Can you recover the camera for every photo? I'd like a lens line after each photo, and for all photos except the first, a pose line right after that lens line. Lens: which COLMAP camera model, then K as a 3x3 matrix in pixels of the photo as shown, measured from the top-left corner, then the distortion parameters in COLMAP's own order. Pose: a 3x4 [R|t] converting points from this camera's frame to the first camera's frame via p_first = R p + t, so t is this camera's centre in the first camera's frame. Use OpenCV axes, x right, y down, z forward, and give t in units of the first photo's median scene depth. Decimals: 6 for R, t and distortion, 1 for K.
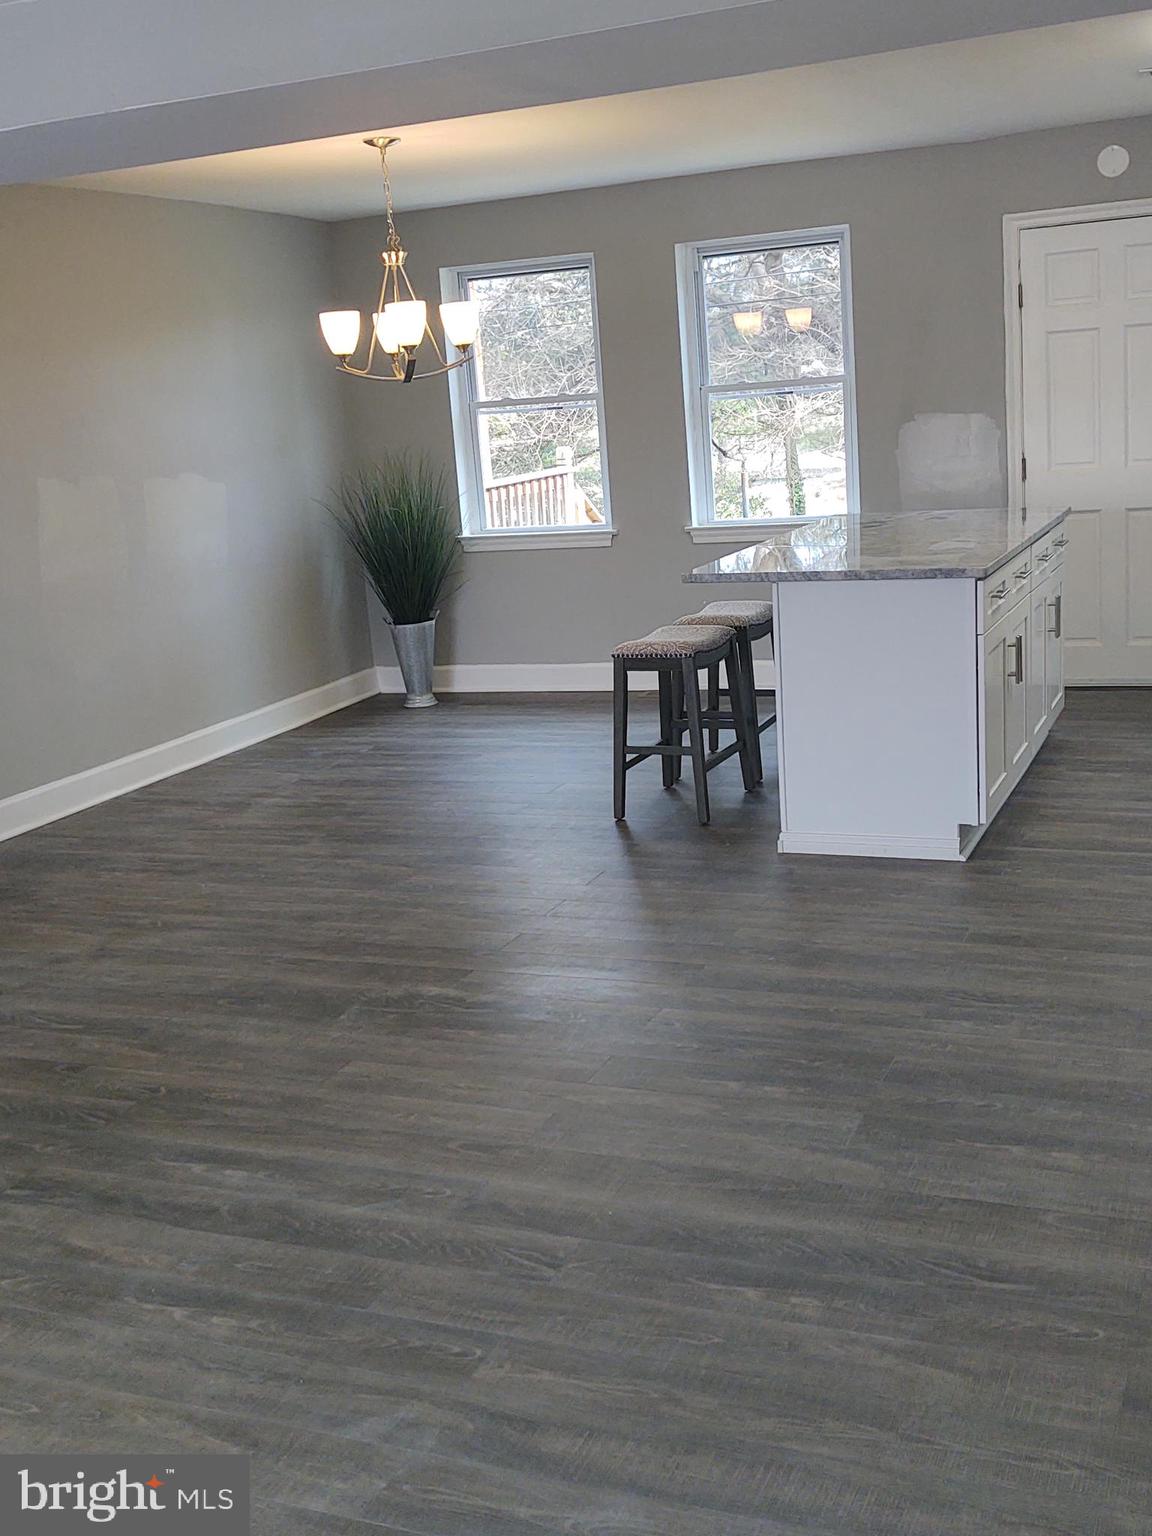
lens RADIAL K [[1710.5, 0, 575.6], [0, 1710.5, 765.4], [0, 0, 1]] dist [0.107404, -0.301772]
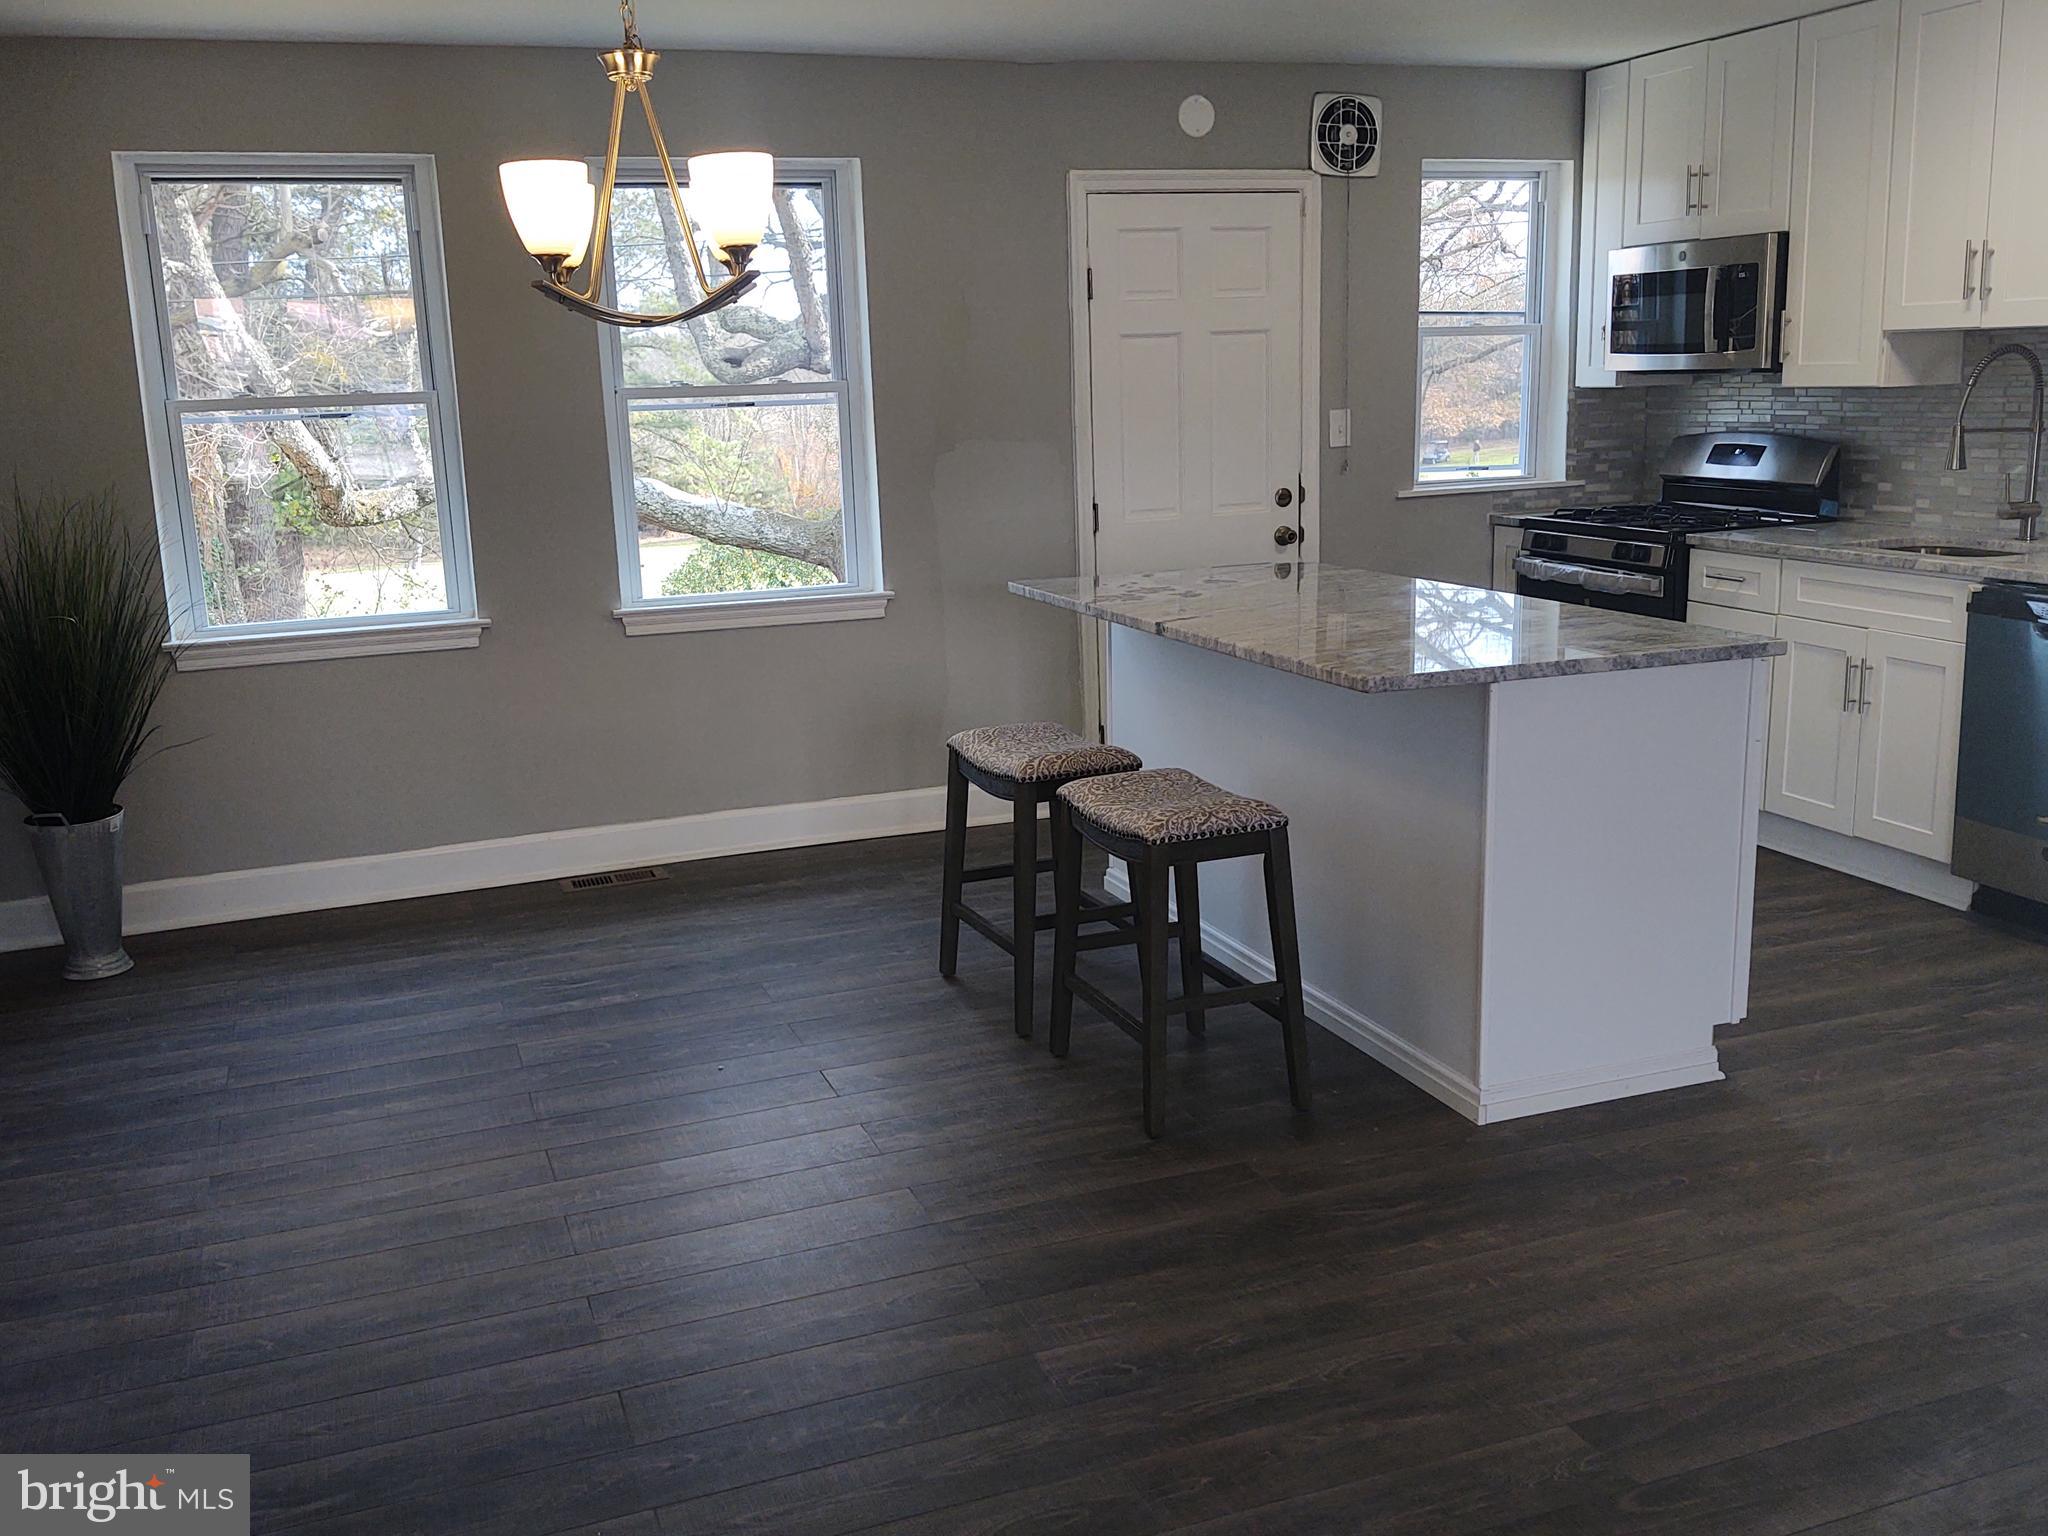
lens RADIAL K [[1828.2, 0, 1027.0], [0, 1828.2, 776.9], [0, 0, 1]] dist [0.090085, -0.237514]
pose [[0.727296, -0.098498, 0.679219, -0.386179], [0.127912, 0.991762, 0.006856, -0.087042], [-0.674298, 0.081894, 0.733904, 0.558672]]
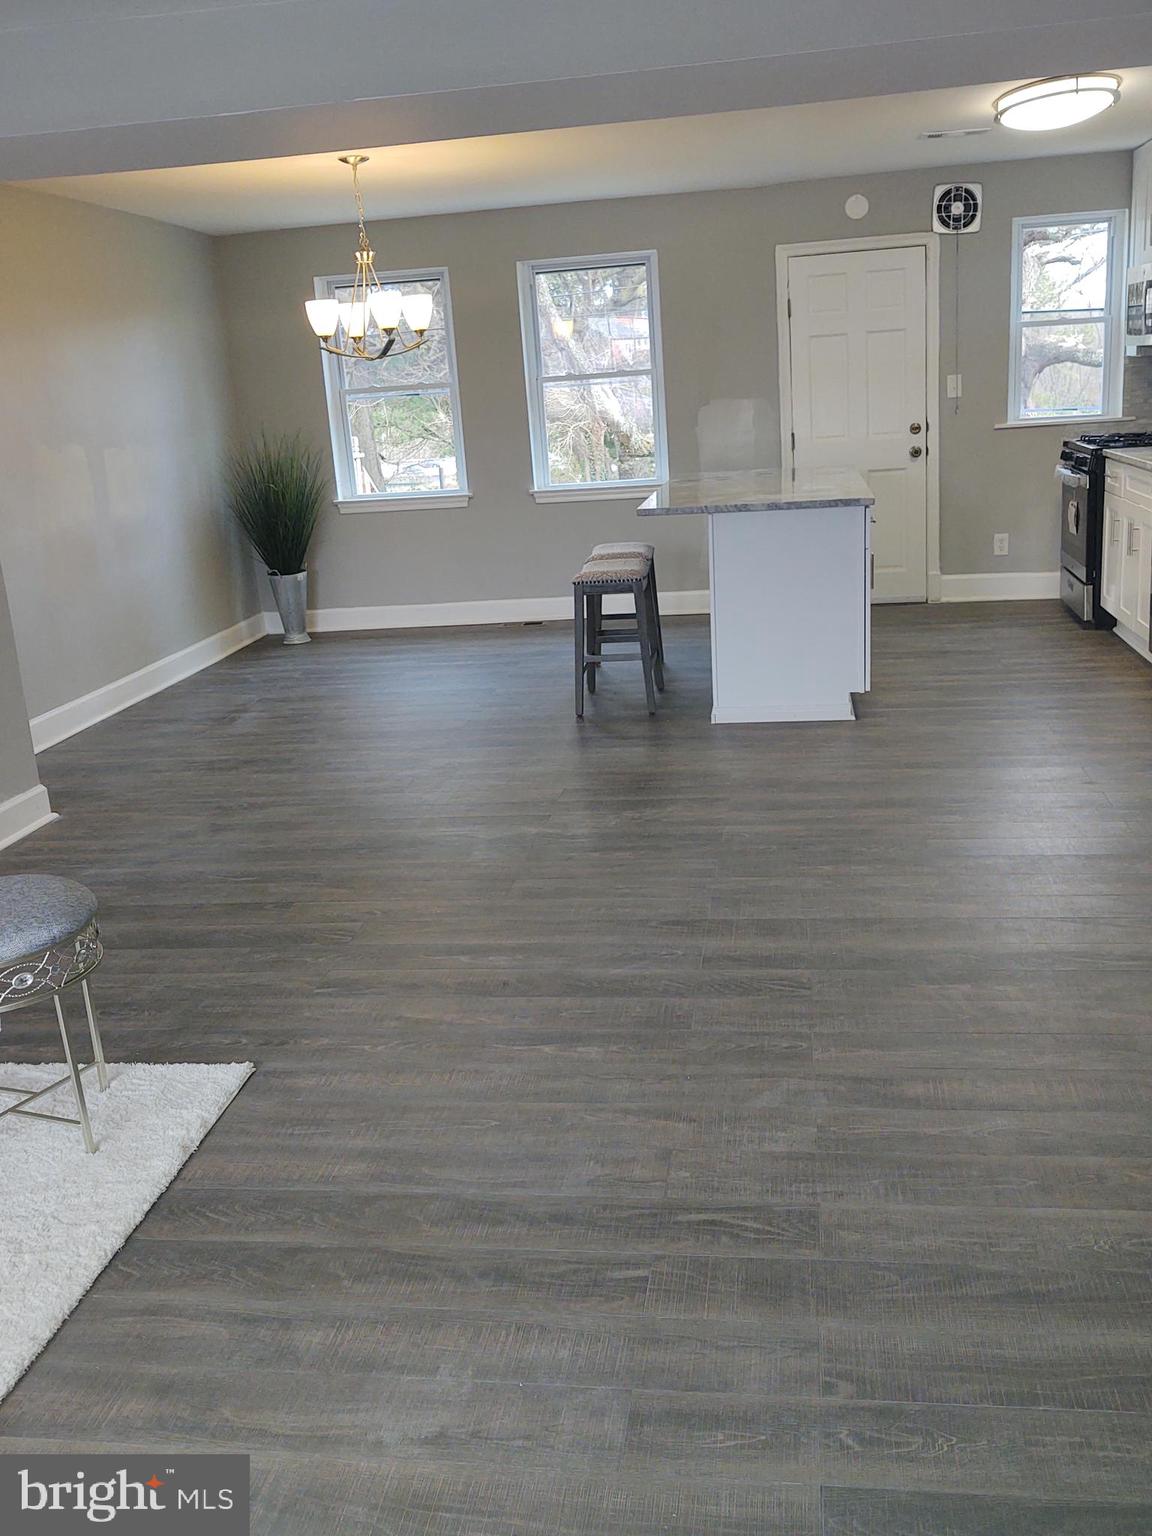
lens RADIAL K [[1381.3, 0, 584.3], [0, 1381.3, 762.6], [0, 0, 1]] dist [0.070087, -0.142937]
pose [[0.967011, -0.057972, 0.248051, -0.216972], [0.049927, 0.998006, 0.038605, 0.031770], [-0.249795, -0.024947, 0.967977, -0.000547]]
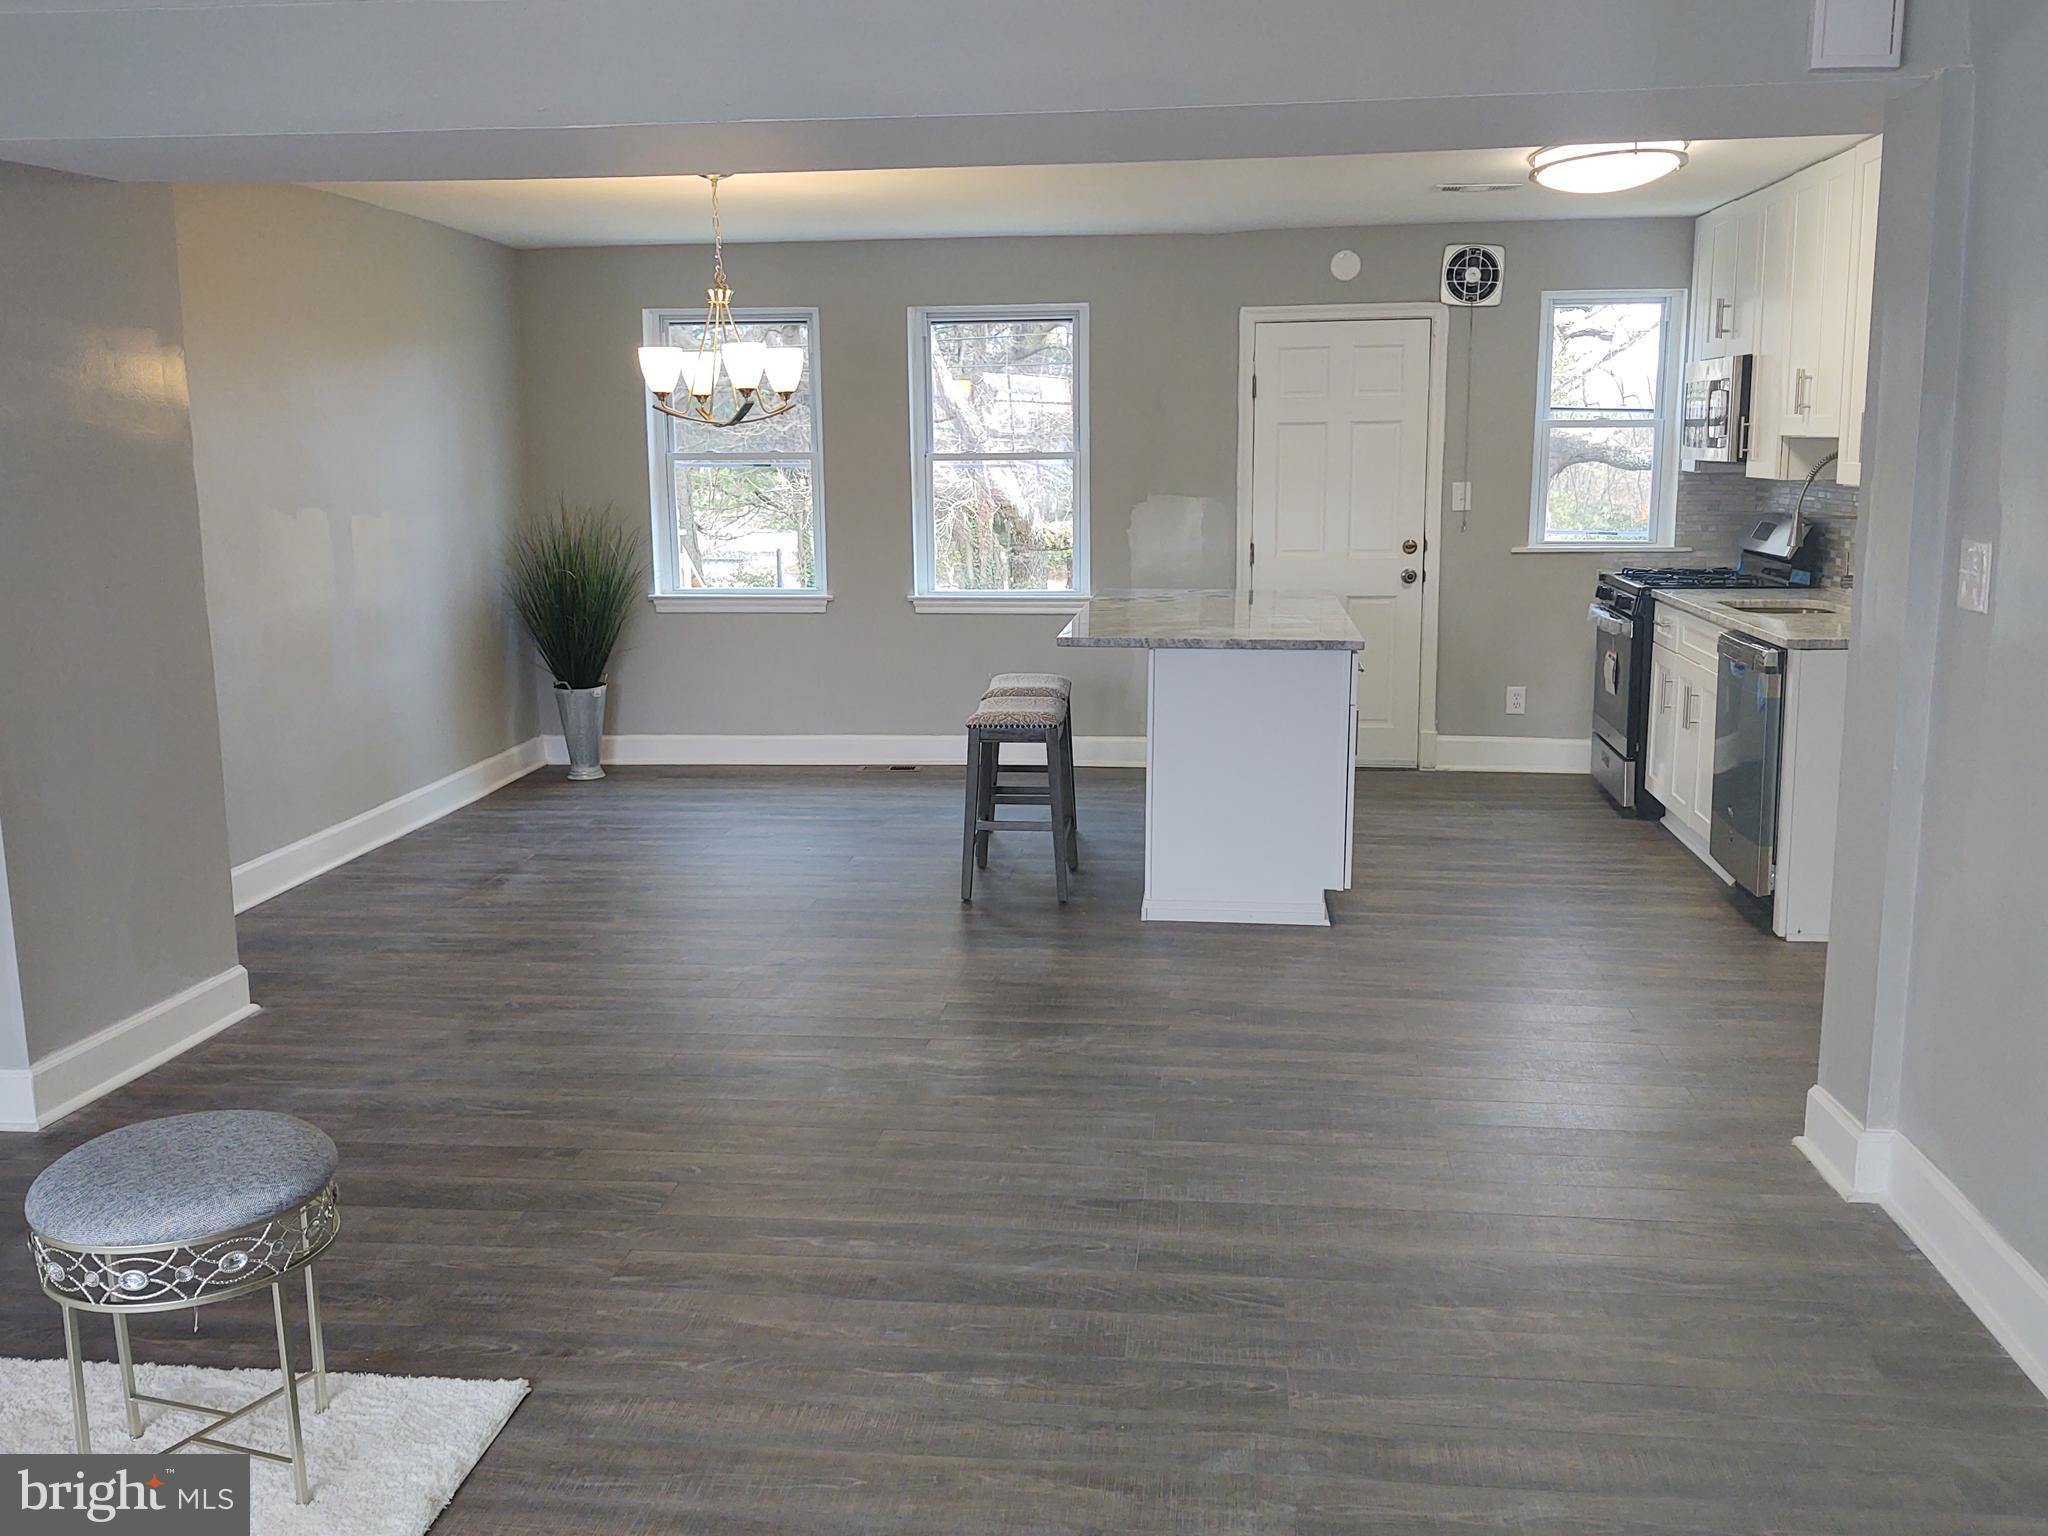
lens RADIAL K [[1841.7, 0, 1018.6], [0, 1841.7, 775.1], [0, 0, 1]] dist [0.070087, -0.142937]
pose [[0.957073, 0.014182, 0.289499, -0.234768], [0.000252, 0.998761, -0.049759, 0.017689], [-0.289846, 0.047696, 0.955884, -0.002666]]
